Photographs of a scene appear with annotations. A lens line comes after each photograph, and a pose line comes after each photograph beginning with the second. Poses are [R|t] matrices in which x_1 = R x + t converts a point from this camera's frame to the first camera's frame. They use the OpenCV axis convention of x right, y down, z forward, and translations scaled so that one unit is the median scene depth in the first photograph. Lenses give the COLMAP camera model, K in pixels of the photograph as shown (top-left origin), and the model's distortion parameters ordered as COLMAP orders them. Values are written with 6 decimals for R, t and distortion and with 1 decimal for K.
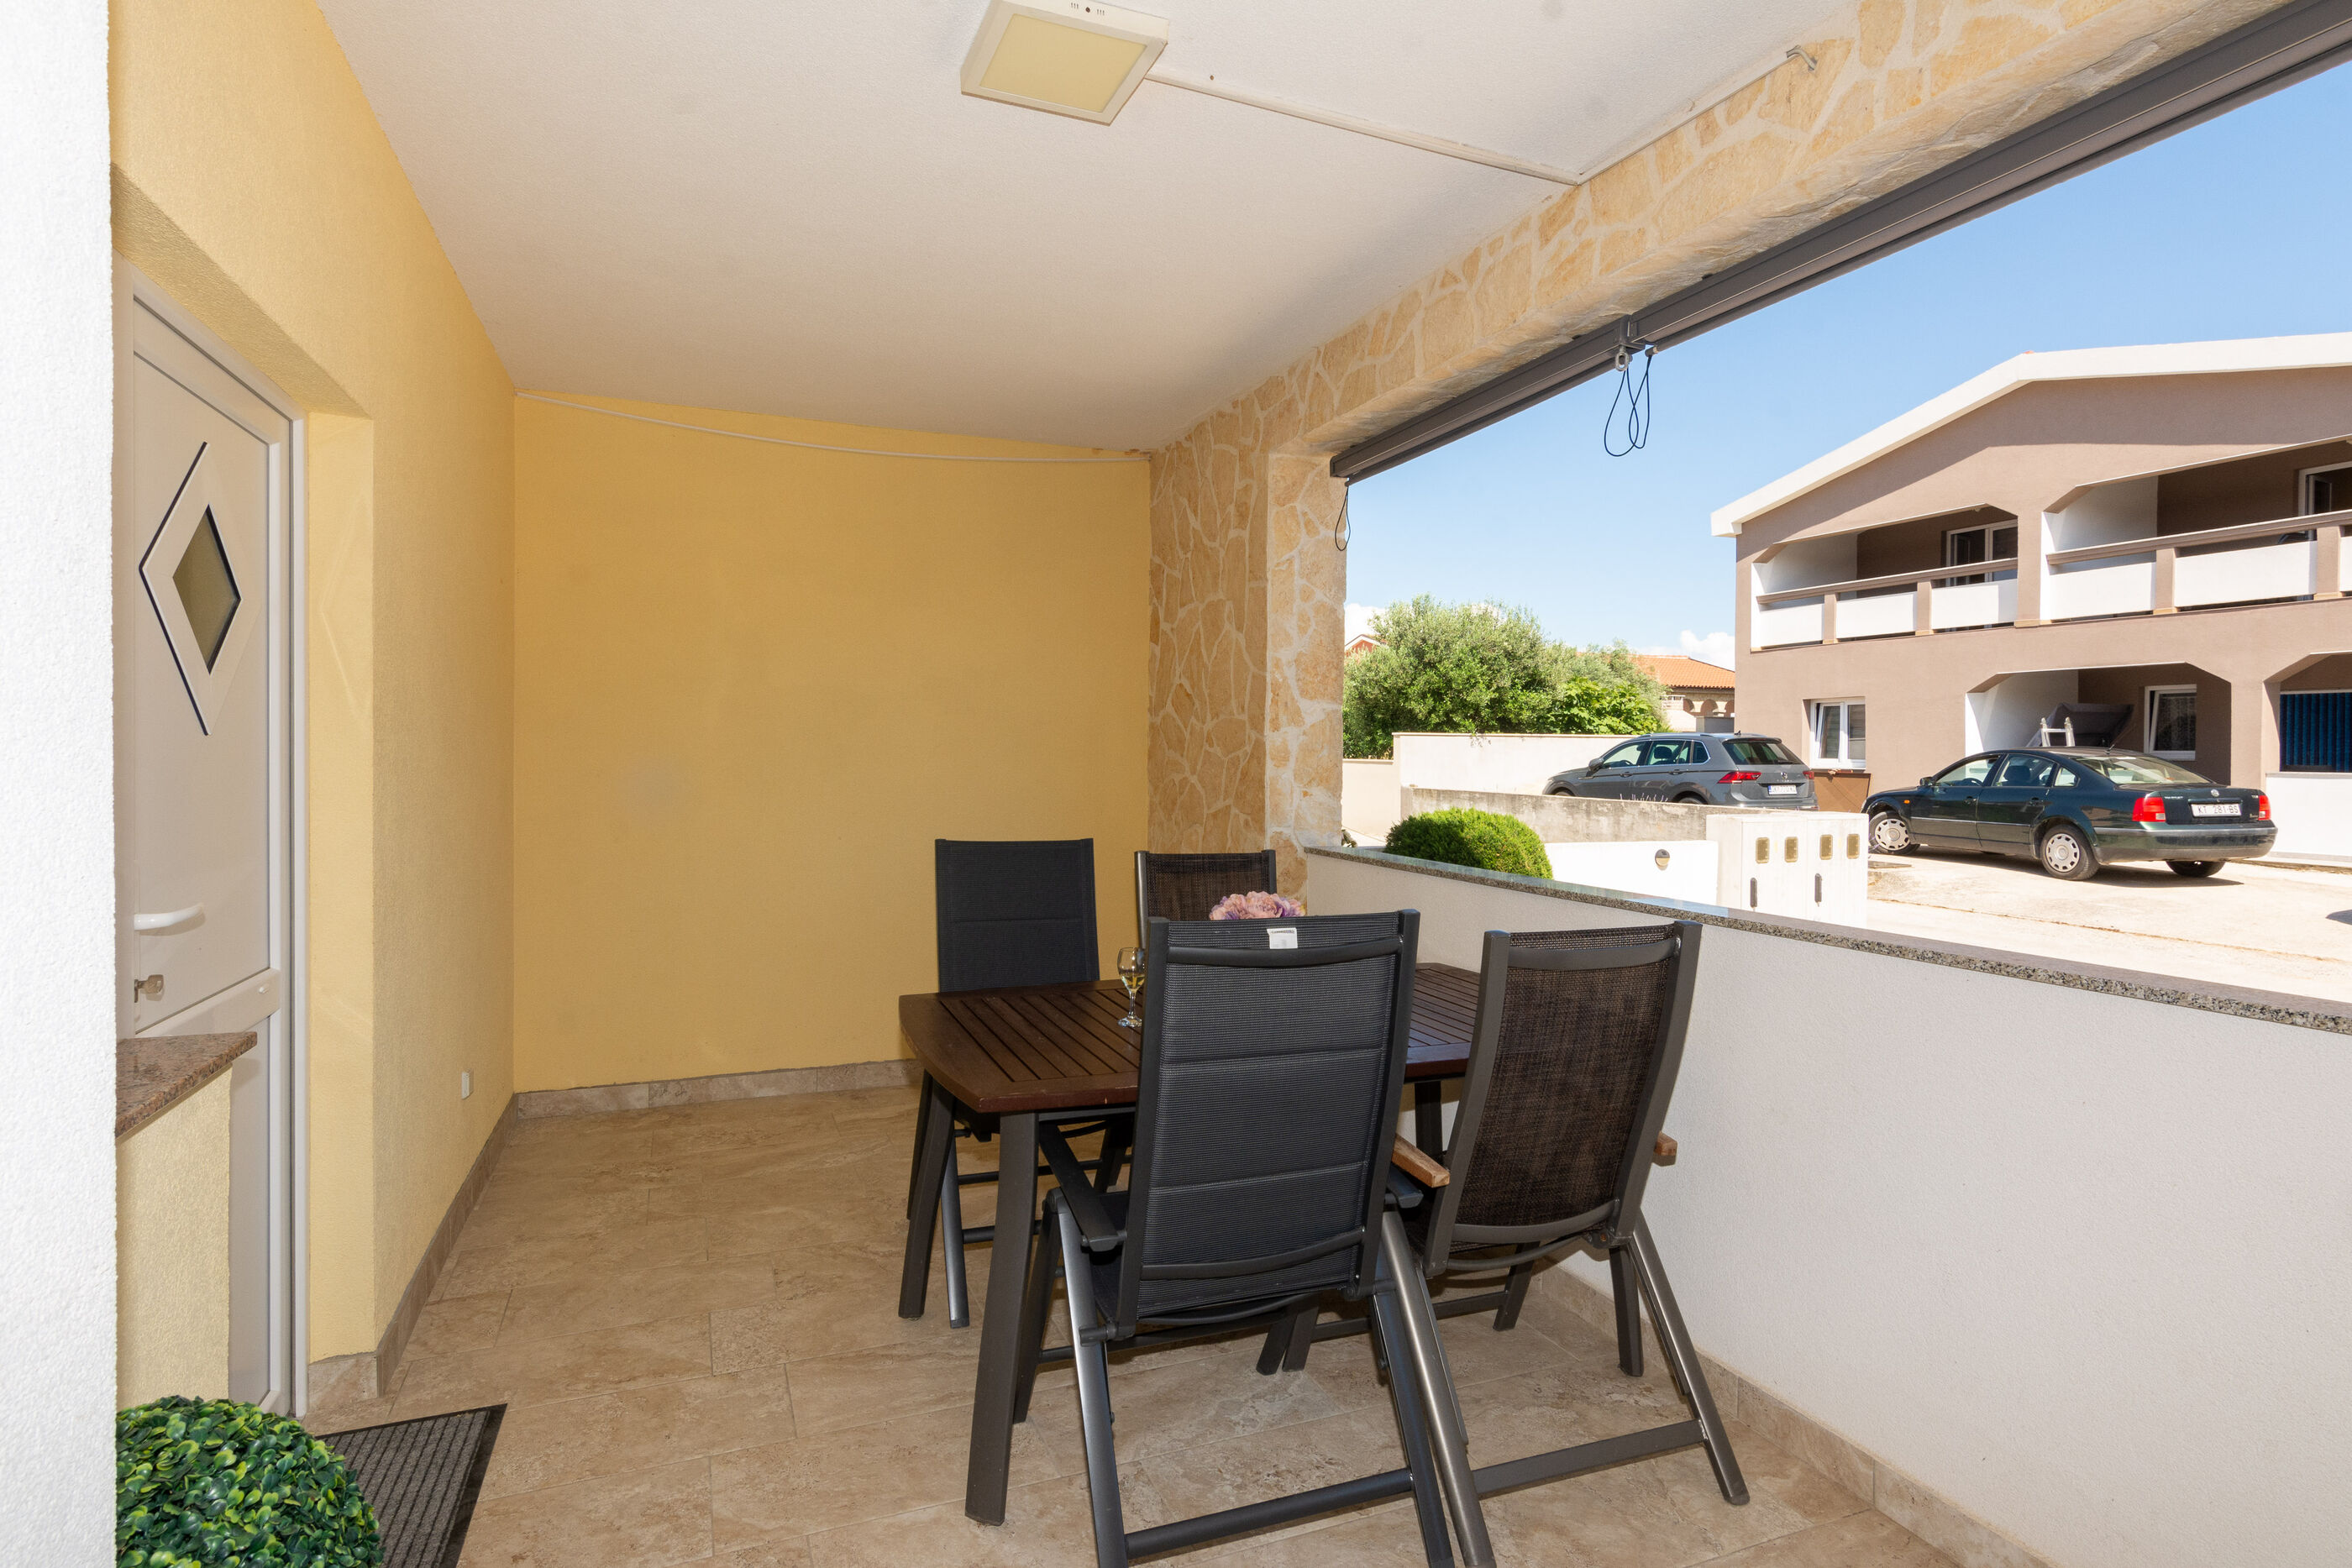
lens RADIAL K [[1145.8, 0, 1168.8], [0, 1145.8, 771.6], [0, 0, 1]] dist [-0.001319, 0.000590]
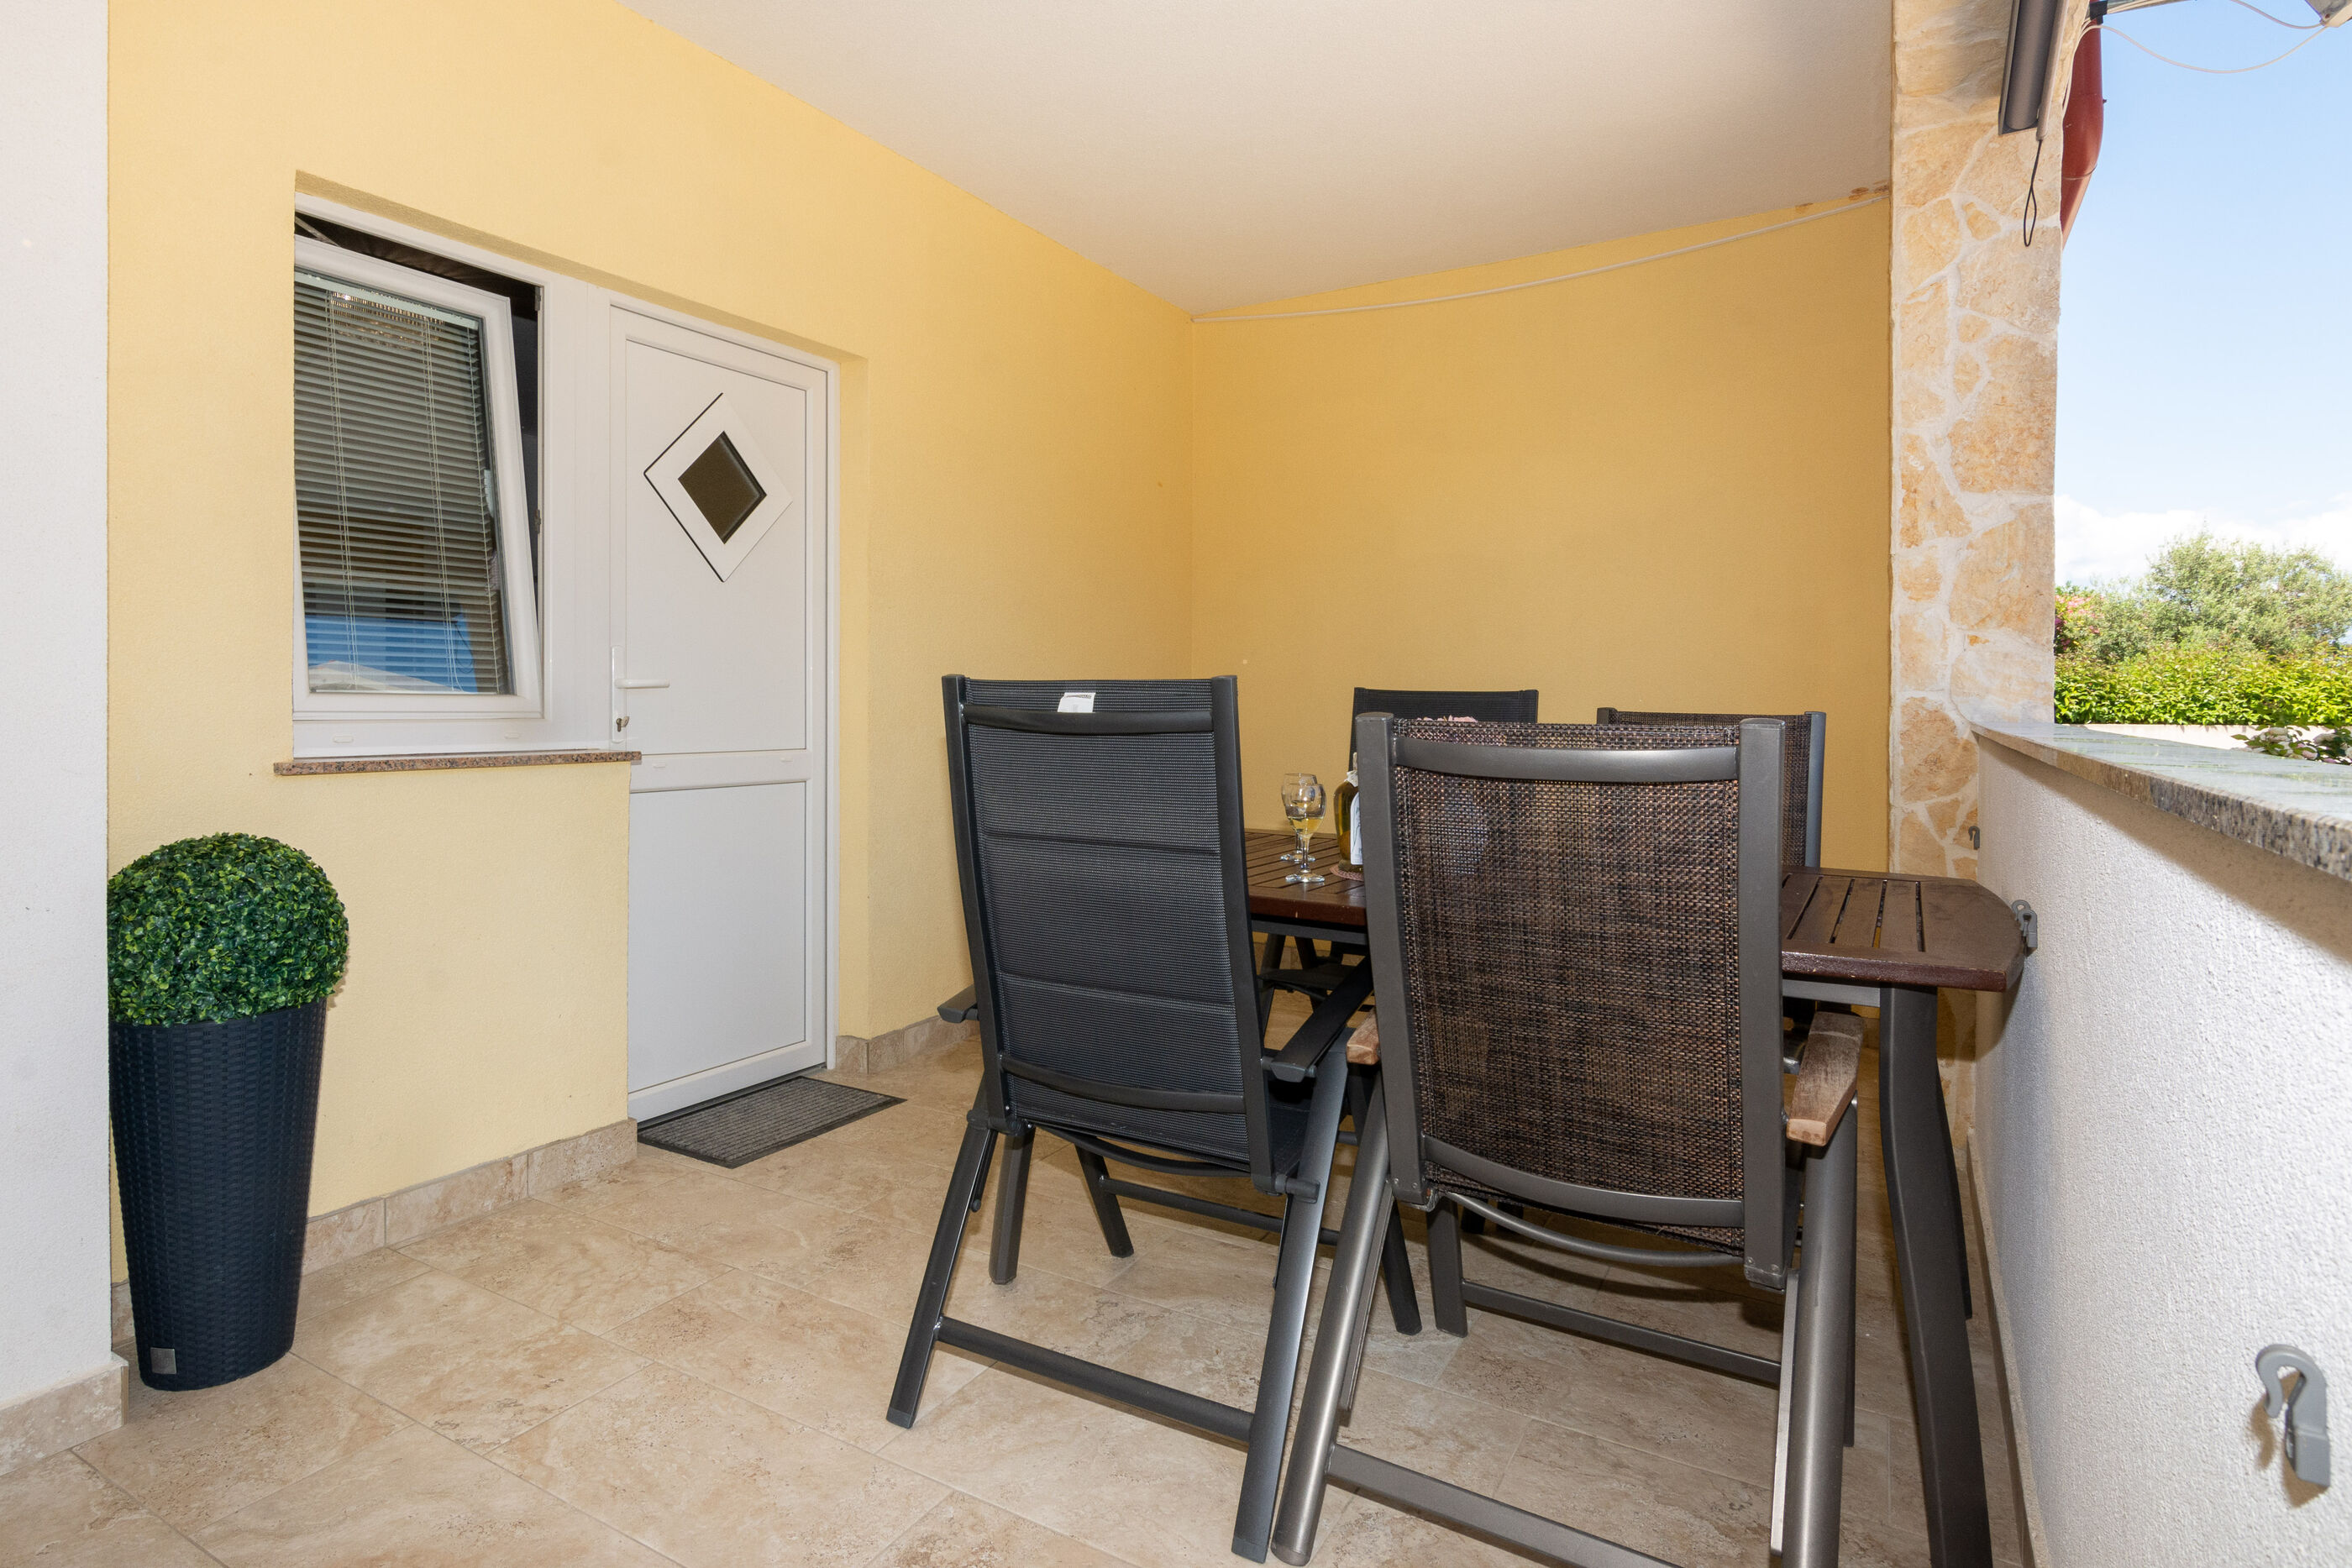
lens RADIAL K [[1250.9, 0, 1166.8], [0, 1250.9, 724.2], [0, 0, 1]] dist [-0.002286, -0.000303]
pose [[0.608445, 0.005771, -0.793575, 0.406934], [-0.010636, 0.999943, -0.000884, 0.073411], [0.793525, 0.008978, 0.608472, 0.214632]]
